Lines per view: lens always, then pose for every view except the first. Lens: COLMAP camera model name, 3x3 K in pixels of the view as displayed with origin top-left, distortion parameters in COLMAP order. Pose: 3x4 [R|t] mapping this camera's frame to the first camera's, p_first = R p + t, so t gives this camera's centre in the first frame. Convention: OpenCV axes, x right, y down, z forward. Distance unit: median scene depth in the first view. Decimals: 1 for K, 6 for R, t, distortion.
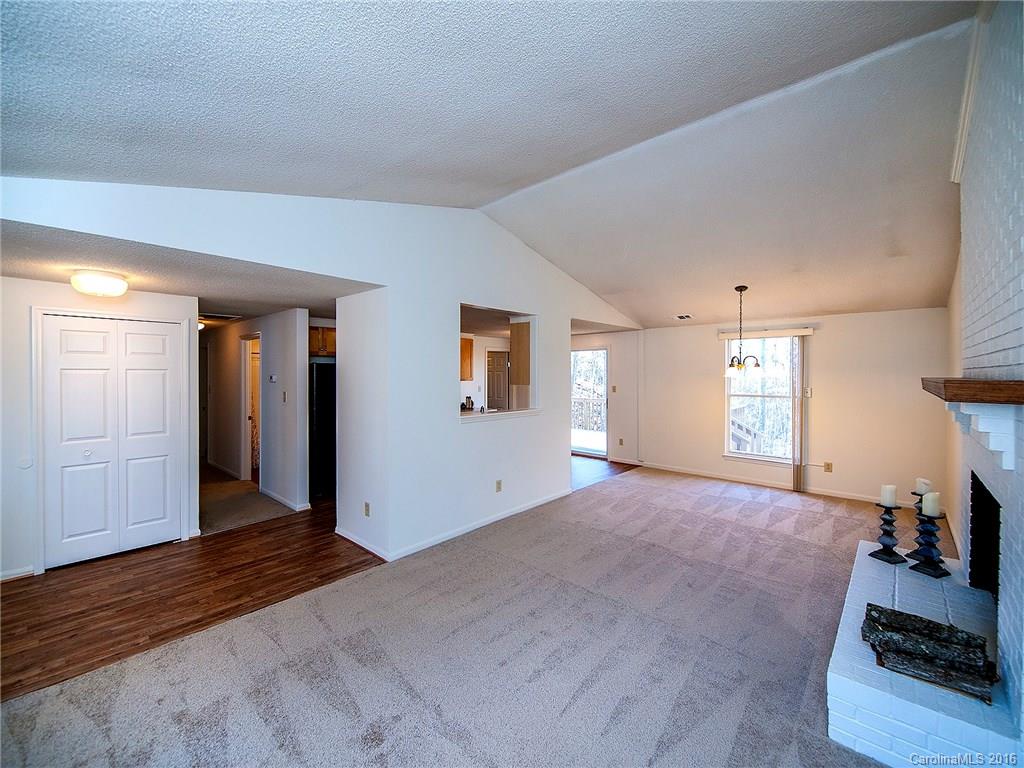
lens RADIAL K [[425.2, 0, 517.3], [0, 425.2, 376.5], [0, 0, 1]] dist [-0.001454, -0.002966]
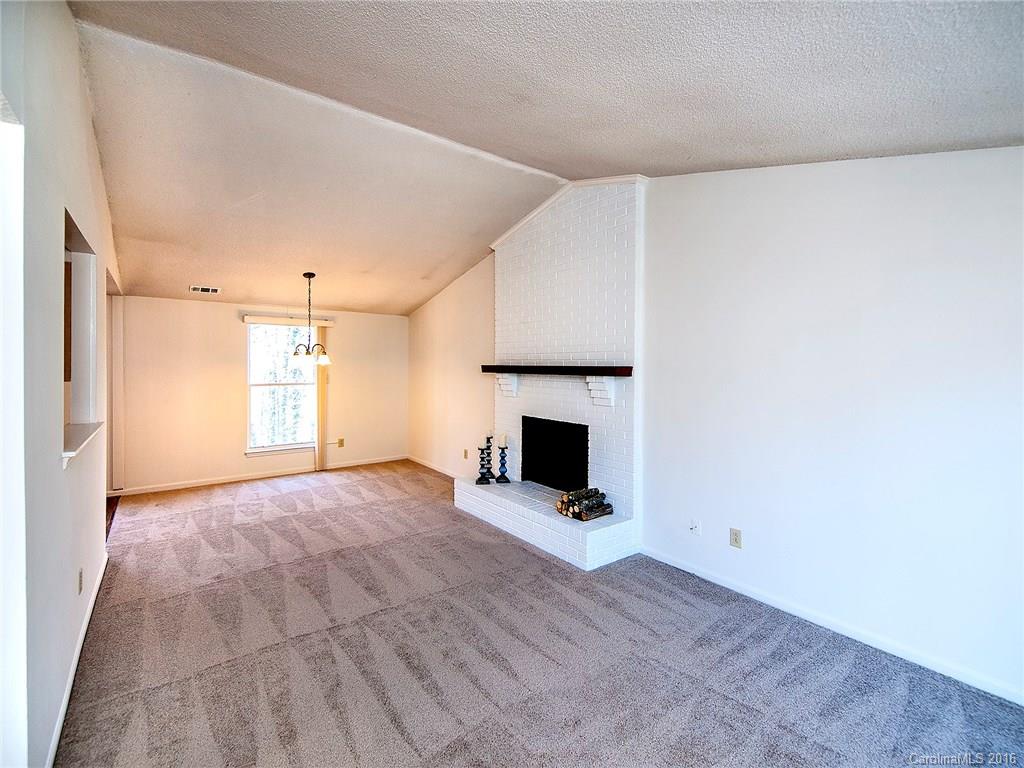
lens RADIAL K [[443.9, 0, 519.0], [0, 443.9, 363.4], [0, 0, 1]] dist [0.005228, 0.000238]
pose [[0.187812, 0.000250, 0.982205, -0.412279], [0.003004, 0.999995, -0.000829, 0.000388], [-0.982200, 0.003106, 0.187810, 0.342193]]
